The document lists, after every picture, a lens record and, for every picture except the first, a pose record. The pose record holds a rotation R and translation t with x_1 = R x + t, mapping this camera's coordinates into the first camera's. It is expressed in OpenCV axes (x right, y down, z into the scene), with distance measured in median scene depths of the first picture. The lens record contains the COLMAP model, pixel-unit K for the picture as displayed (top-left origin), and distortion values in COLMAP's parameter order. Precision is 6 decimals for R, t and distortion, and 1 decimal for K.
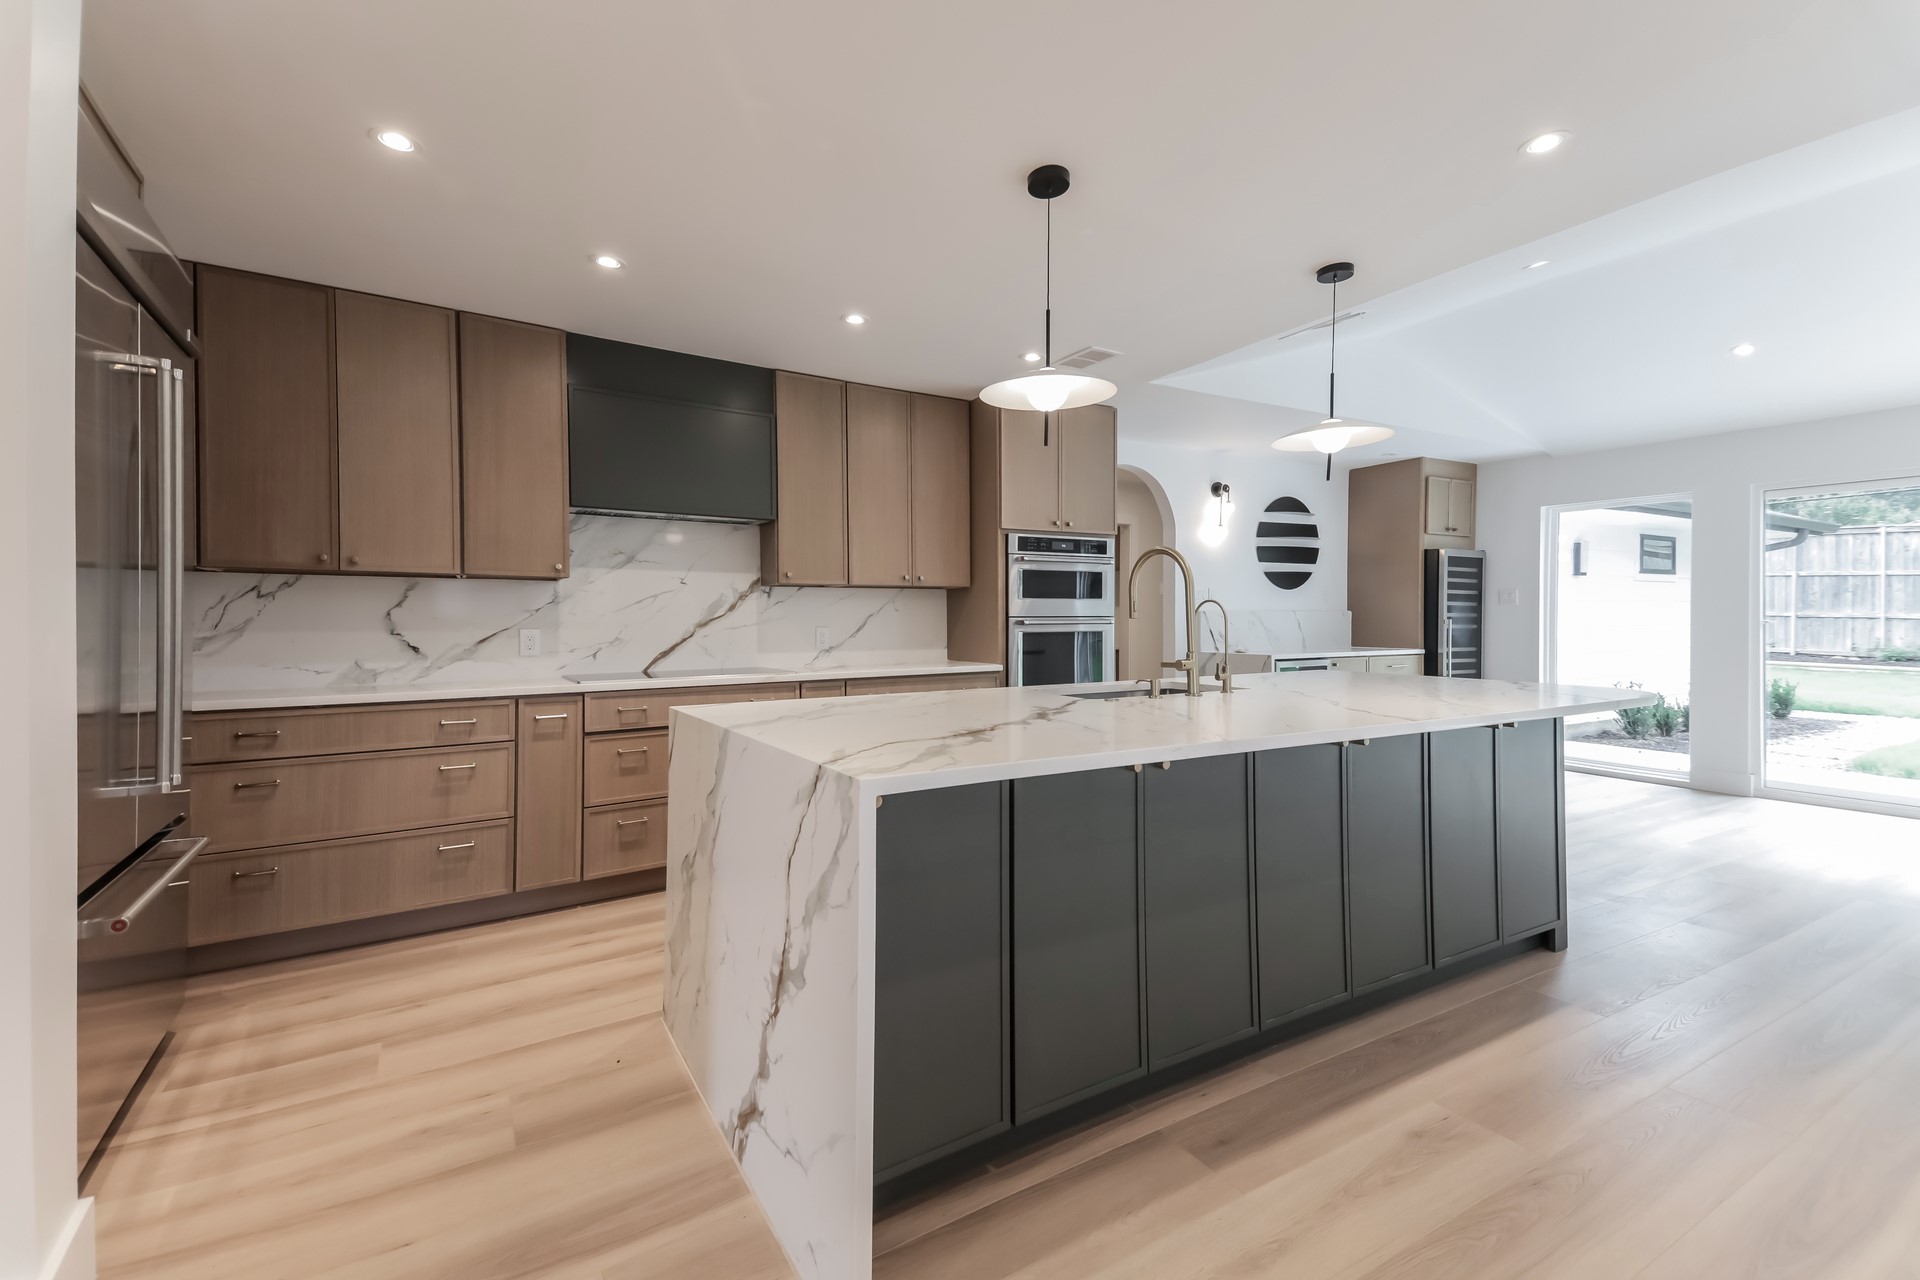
lens RADIAL K [[816.8, 0, 954.4], [0, 816.8, 617.2], [0, 0, 1]] dist [0.090130, -0.000018]
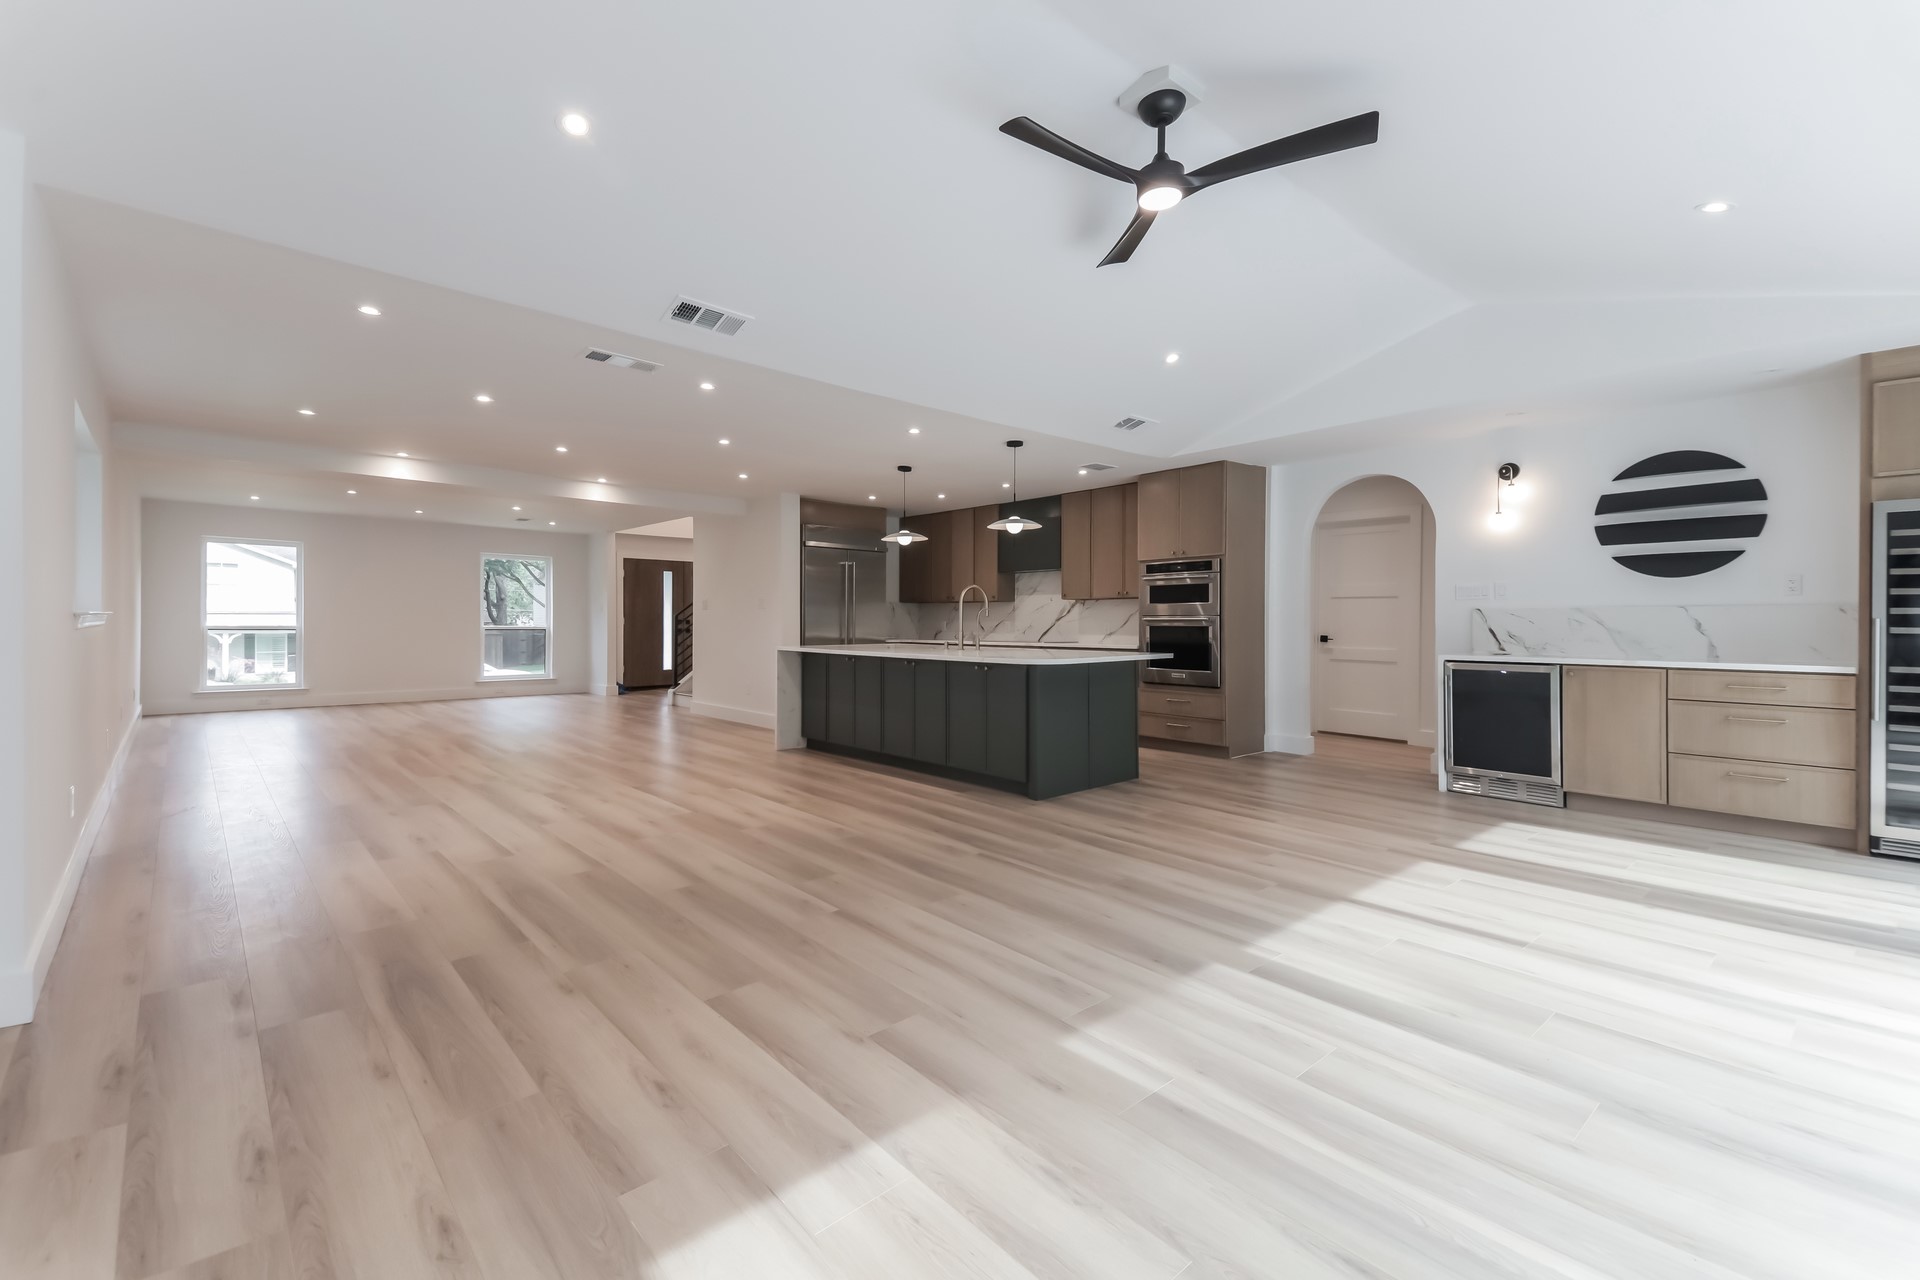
lens RADIAL K [[836.1, 0, 960.0], [0, 836.1, 640.0], [0, 0, 1]] dist [0.000623, -0.007146]
pose [[0.161049, 0.026827, -0.986582, 1.717077], [0.003459, 0.999609, 0.027745, 0.000481], [0.986940, -0.007881, 0.160893, 0.407794]]
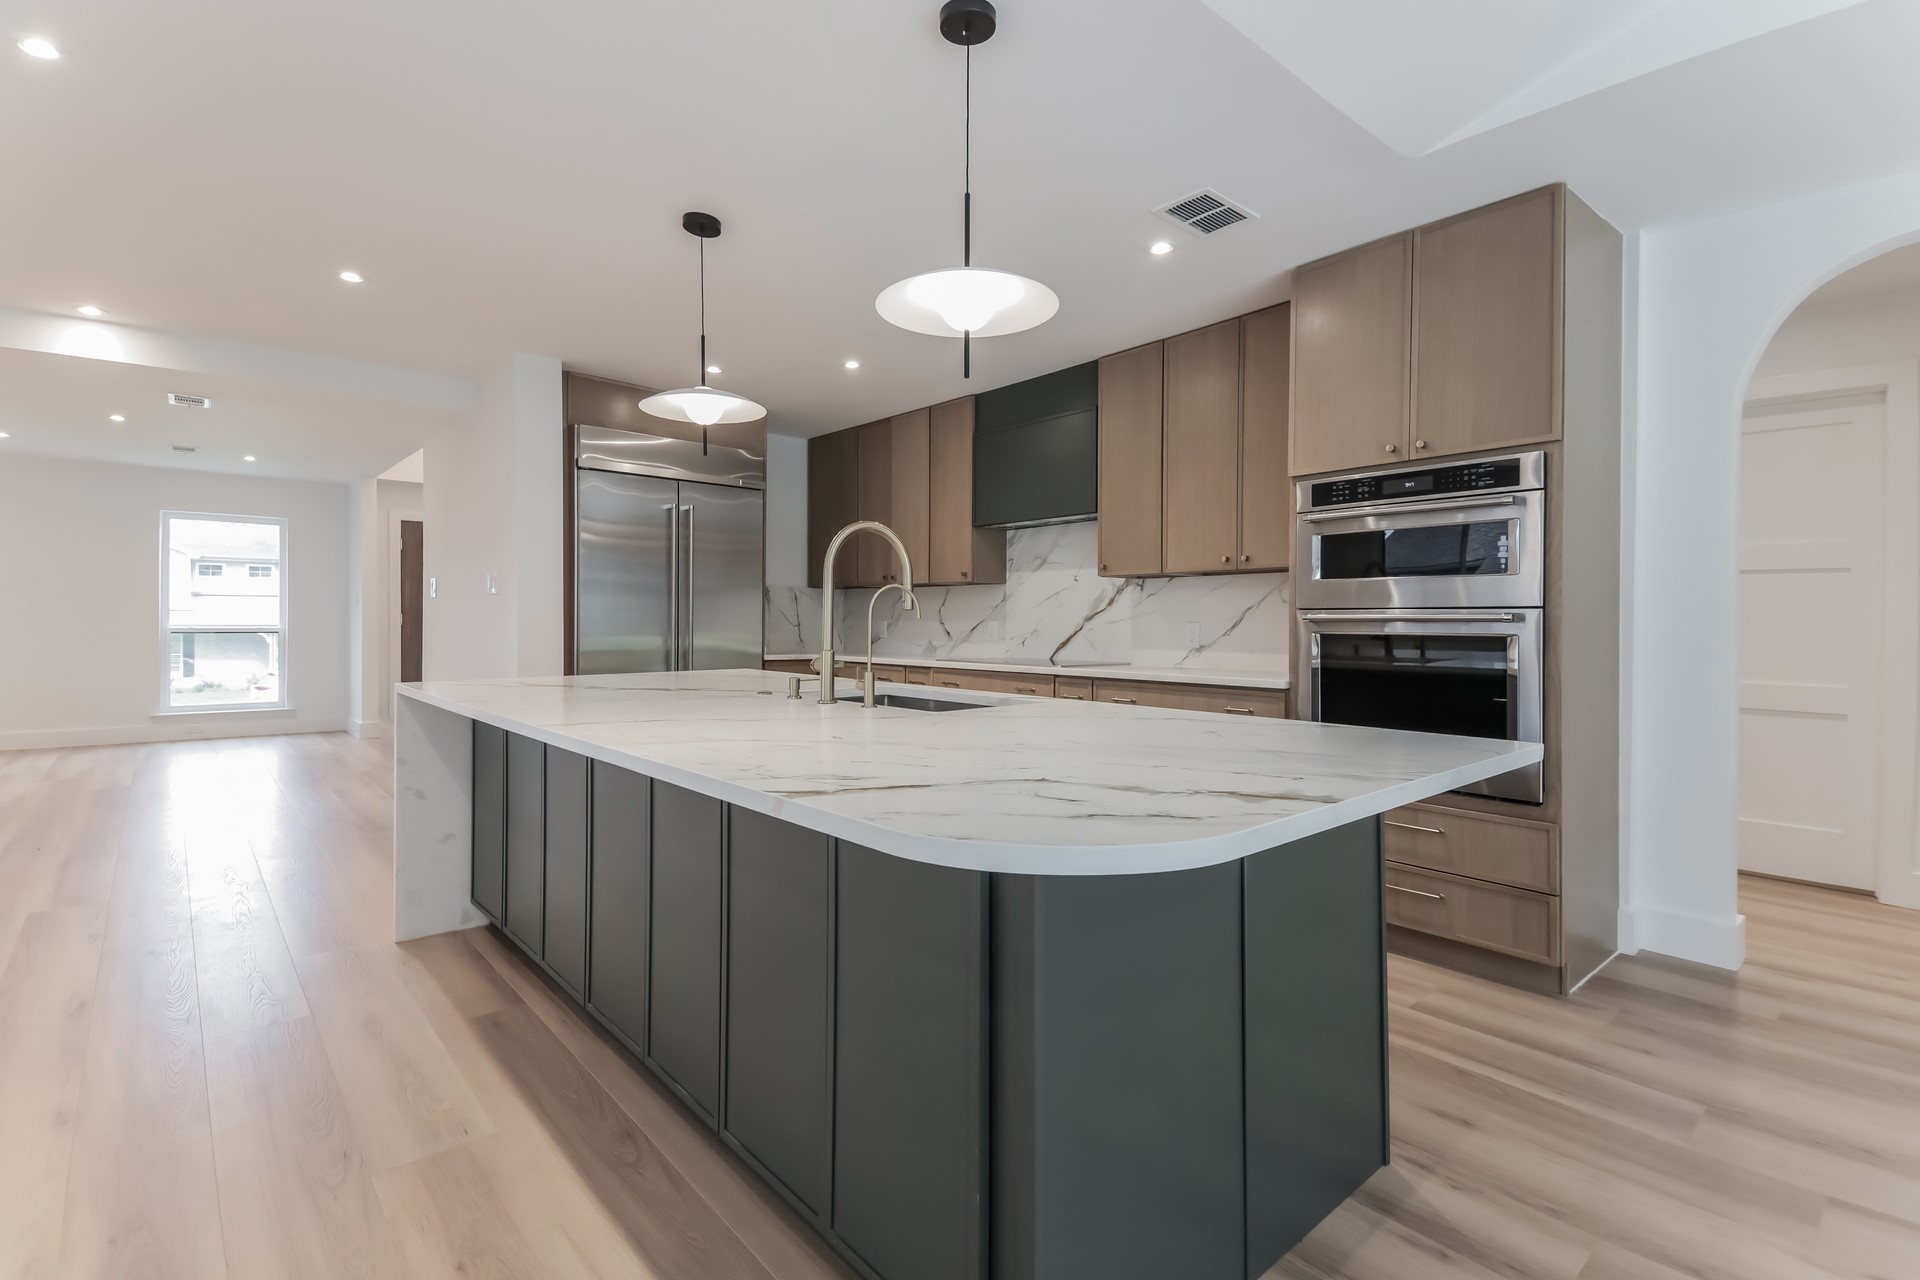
lens RADIAL K [[898.9, 0, 972.9], [0, 898.9, 616.3], [0, 0, 1]] dist [0.061208, -0.000045]
pose [[0.163137, 0.000295, -0.986603, 0.791766], [0.000204, 1.000000, 0.000333, 0.005513], [0.986603, -0.000256, 0.163137, 0.655696]]
